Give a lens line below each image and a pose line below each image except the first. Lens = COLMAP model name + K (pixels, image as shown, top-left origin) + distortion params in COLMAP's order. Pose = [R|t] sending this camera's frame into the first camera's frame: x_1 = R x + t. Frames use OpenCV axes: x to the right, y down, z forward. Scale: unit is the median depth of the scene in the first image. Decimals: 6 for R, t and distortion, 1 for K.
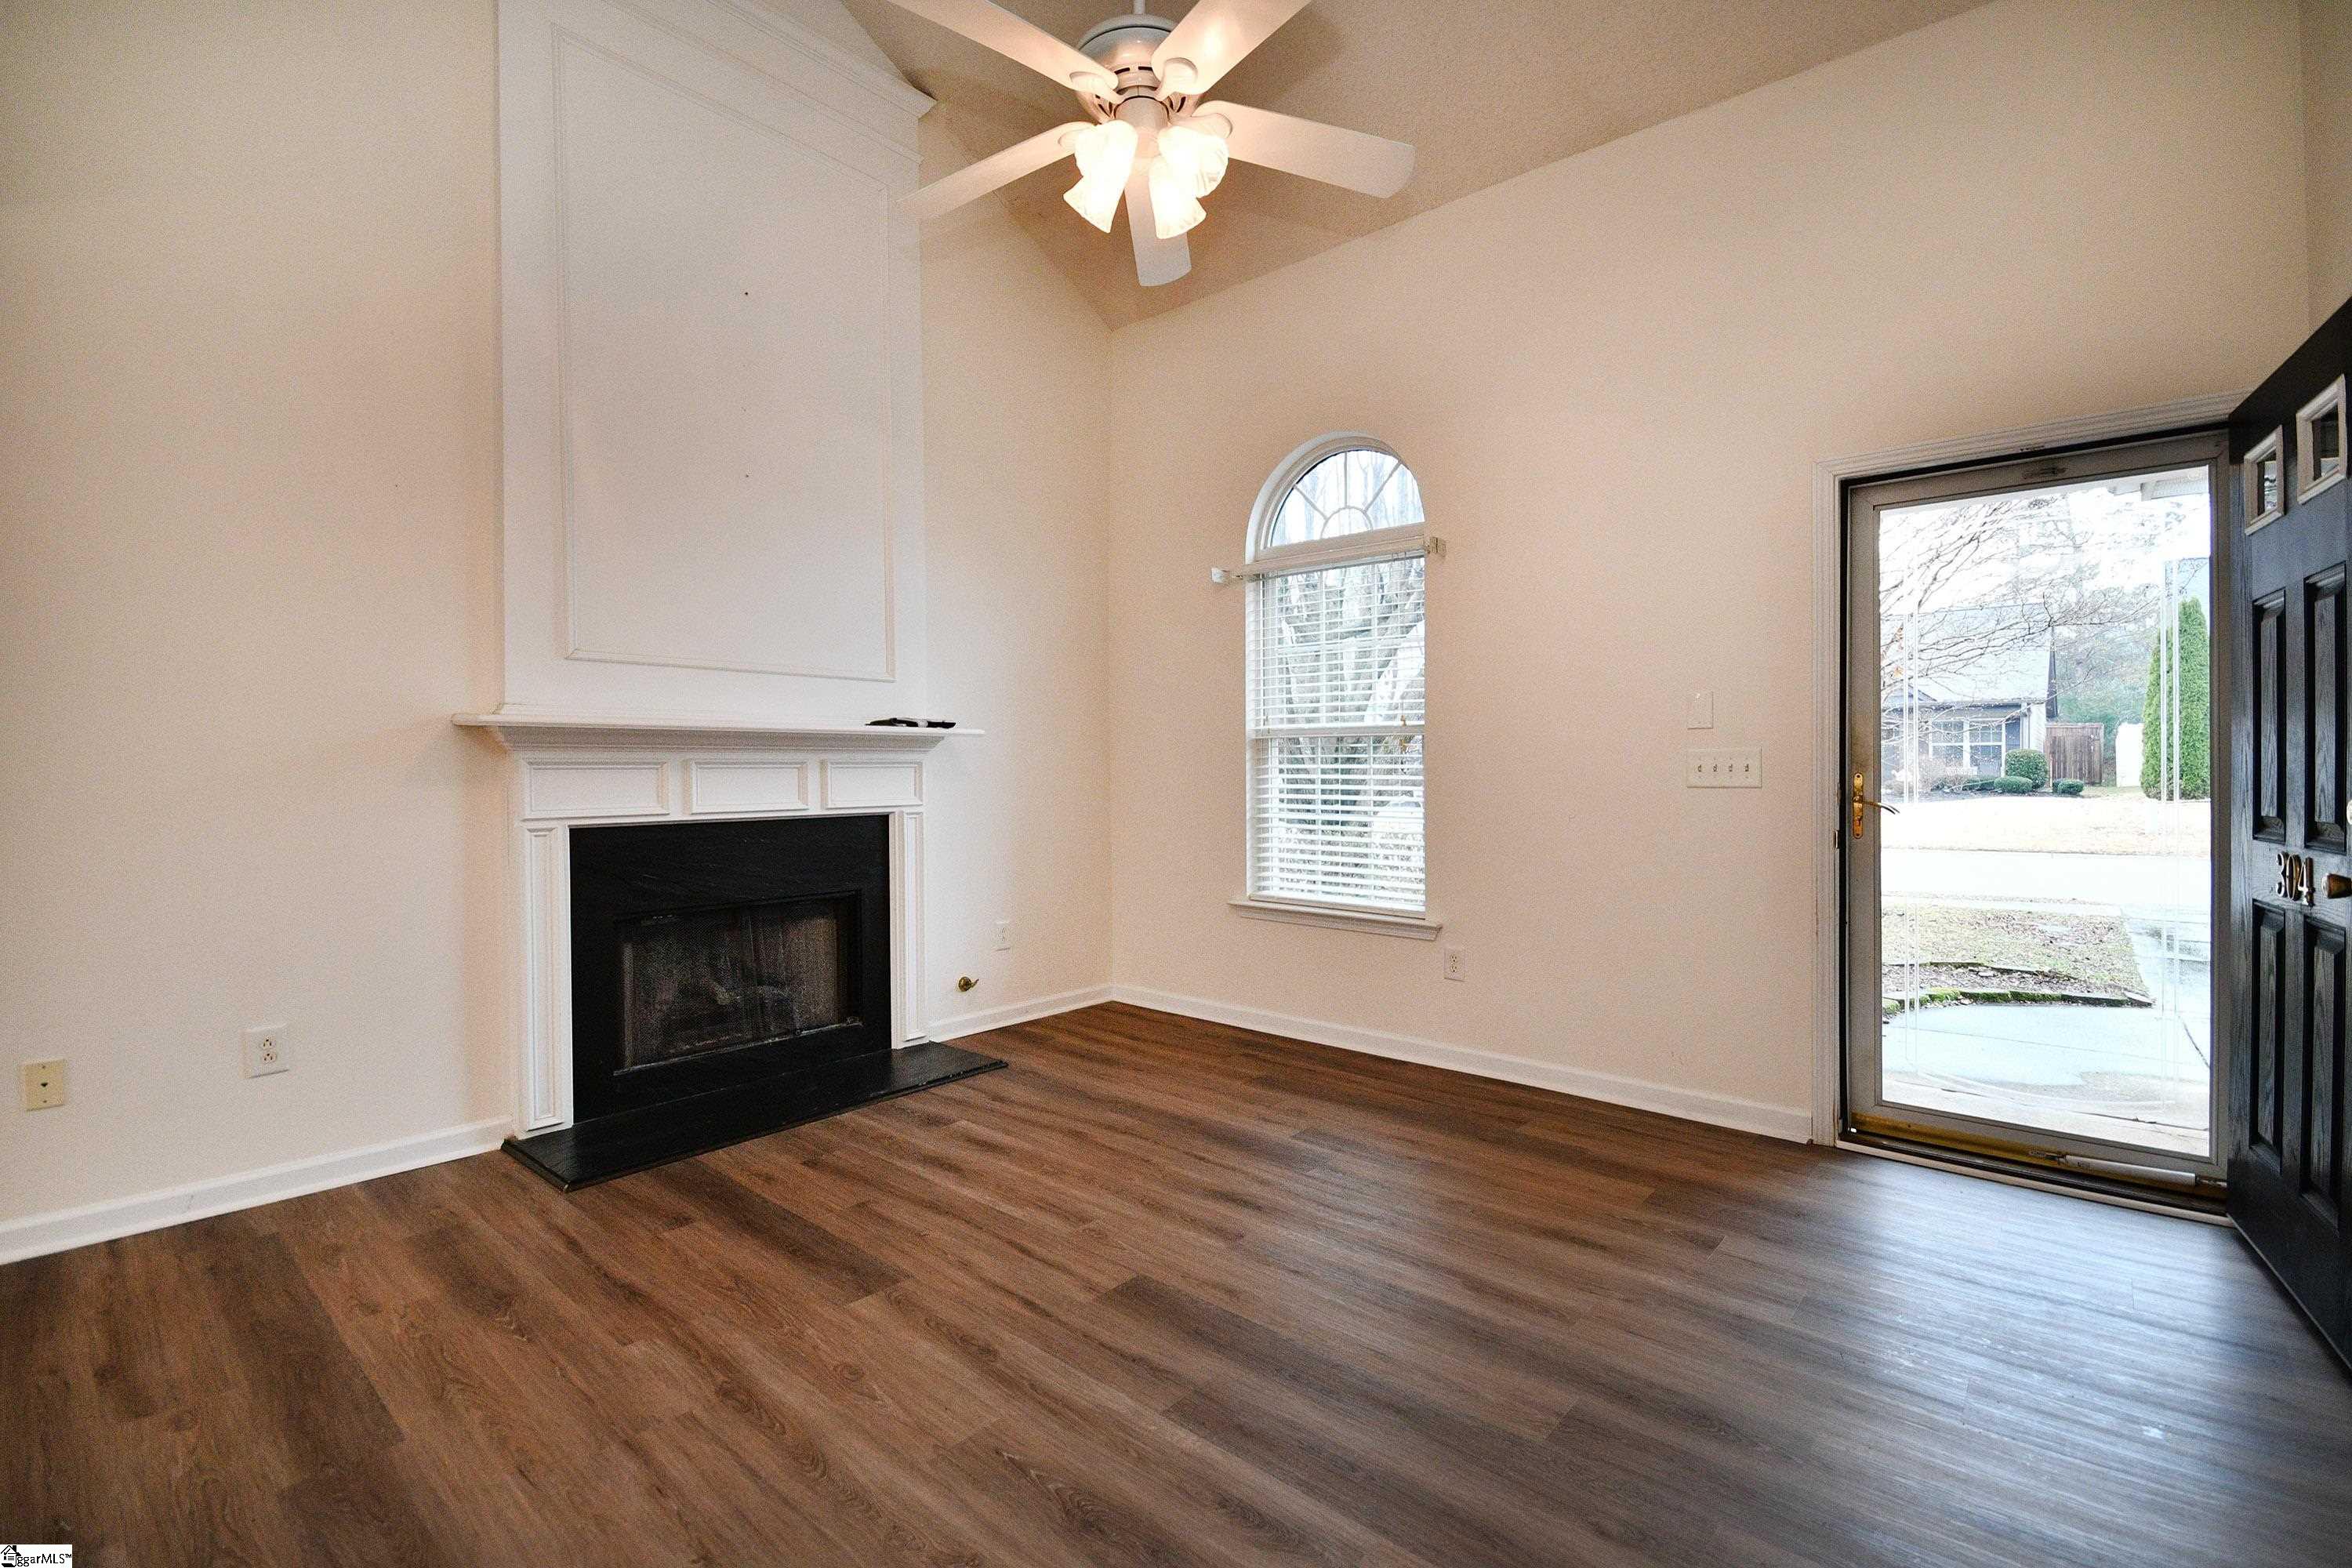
lens RADIAL K [[1038.2, 0, 1177.5], [0, 1038.2, 759.8], [0, 0, 1]] dist [0.000672, -0.000769]
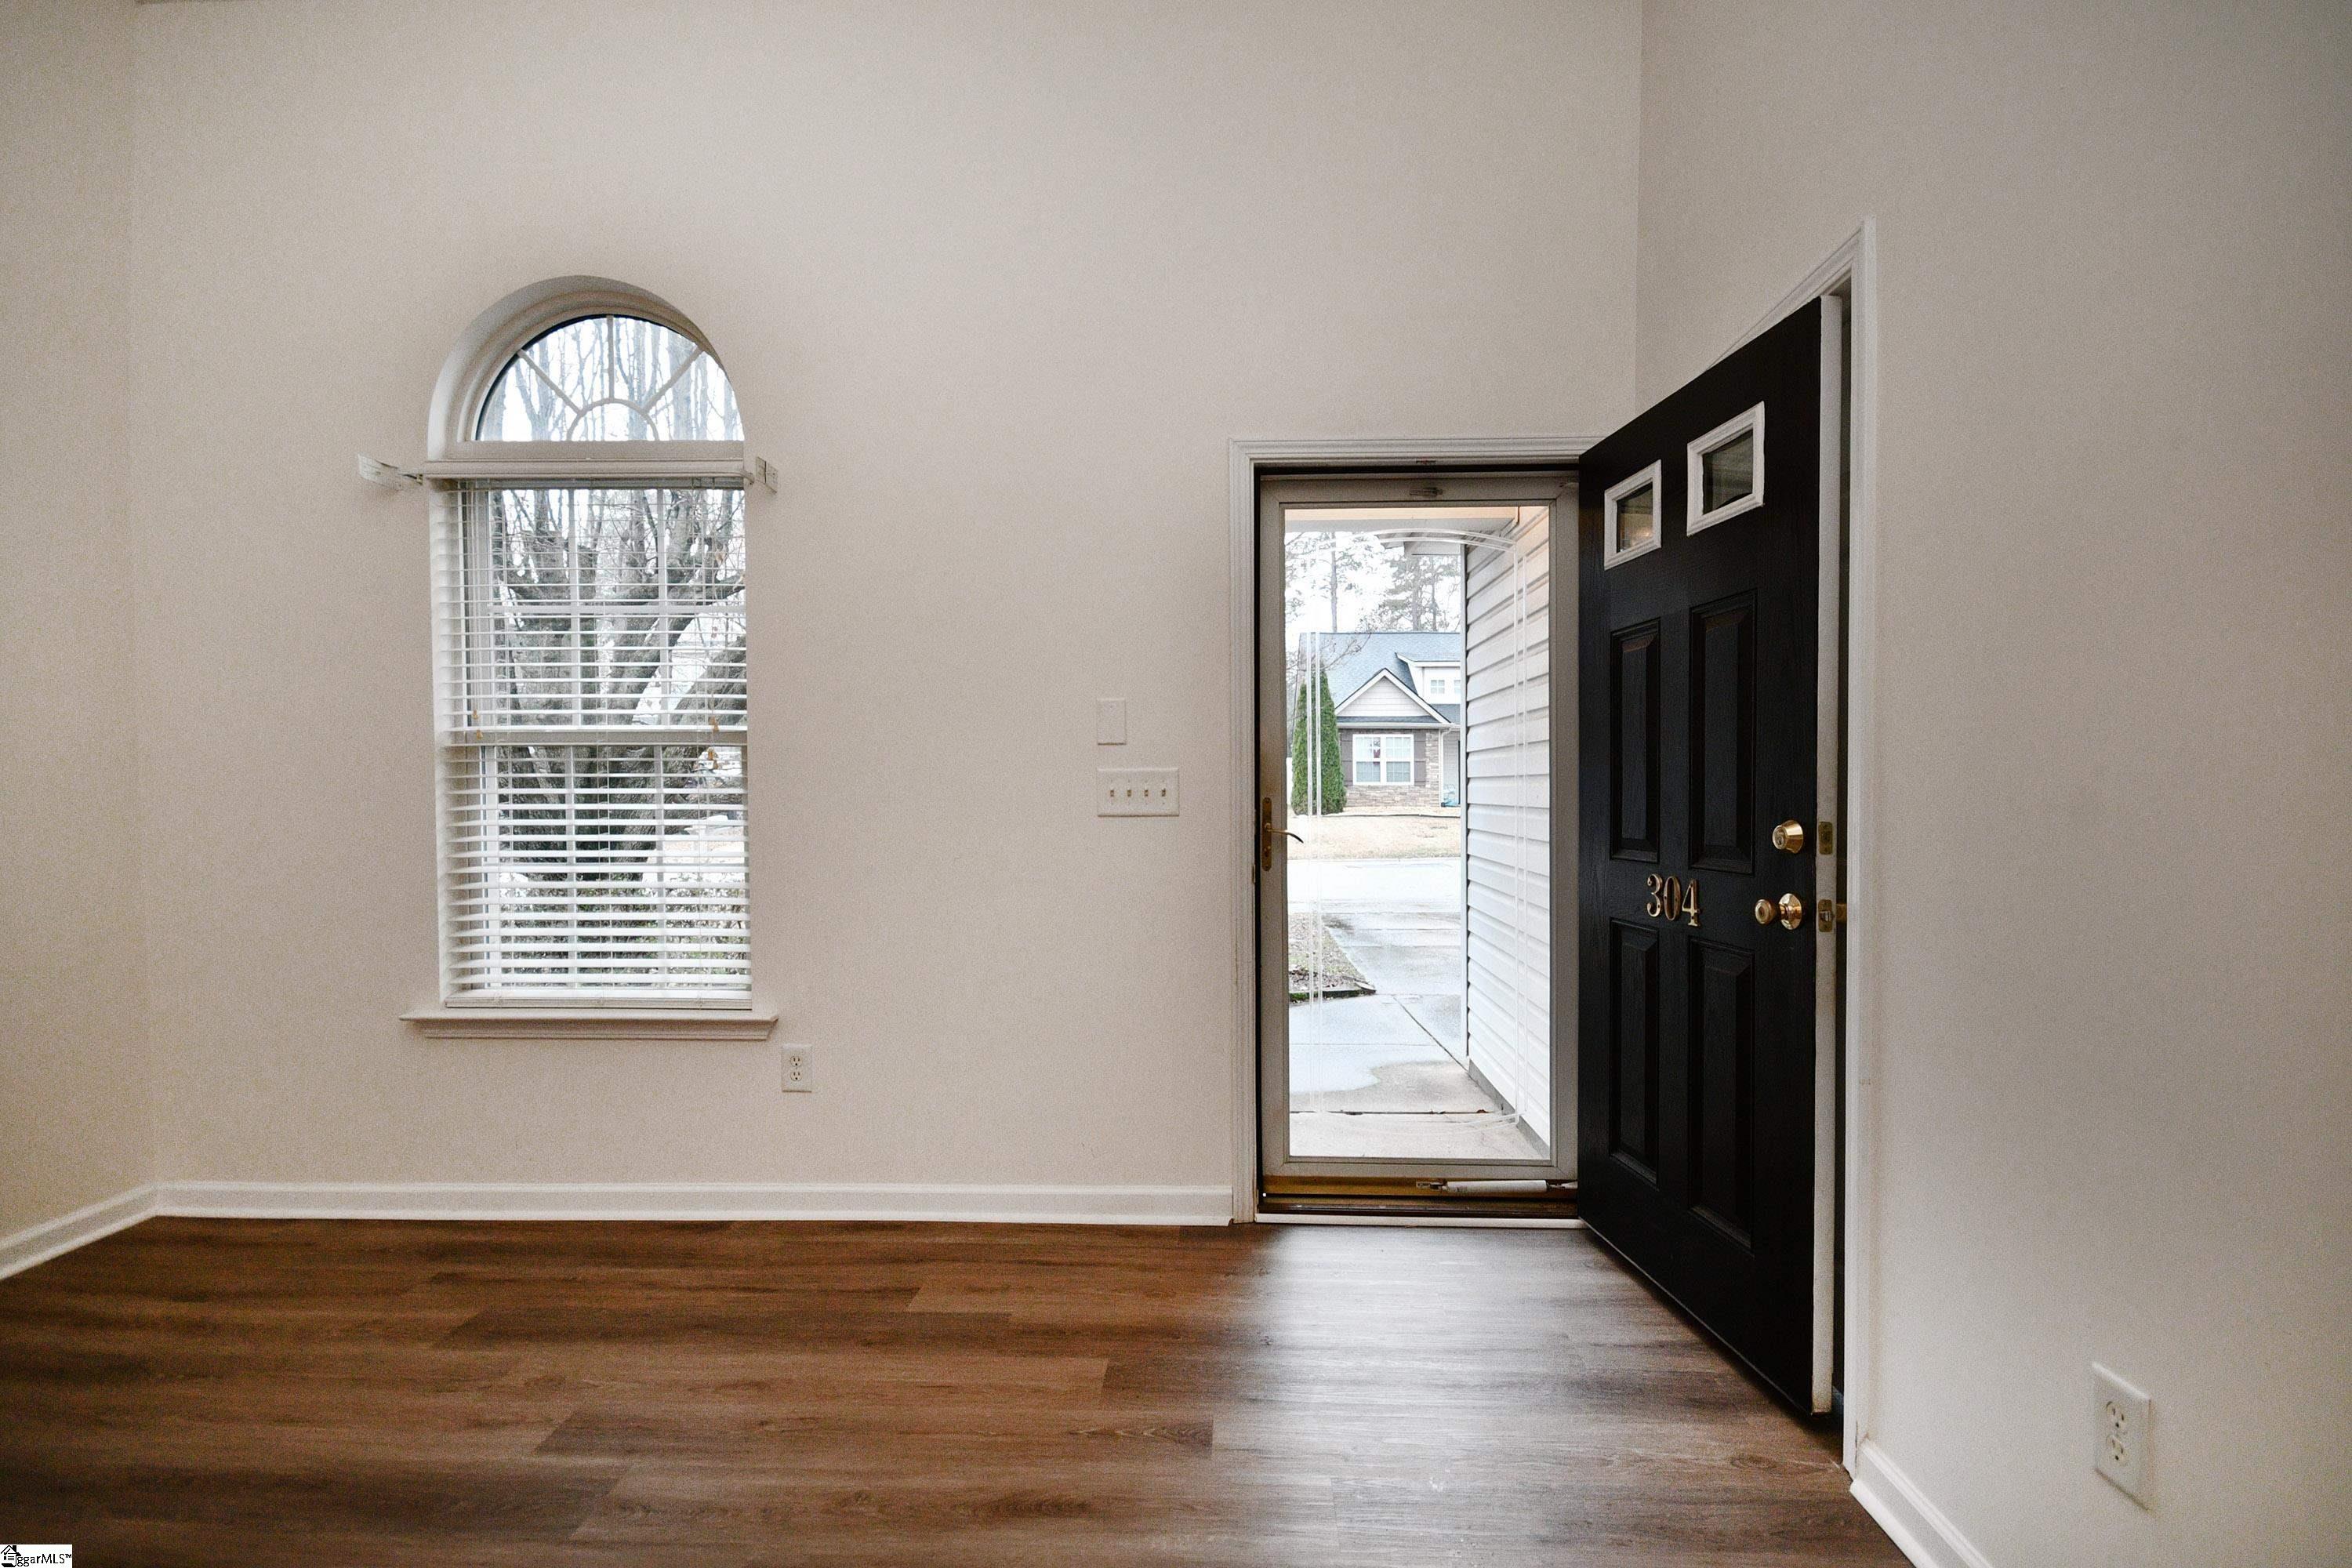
lens RADIAL K [[1044.6, 0, 1182.0], [0, 1044.6, 815.0], [0, 0, 1]] dist [-0.001129, -0.000589]
pose [[0.779168, -0.016085, 0.626609, 0.025315], [-0.002962, 0.999565, 0.029342, 0.001167], [-0.626808, -0.024718, 0.778781, 0.259834]]
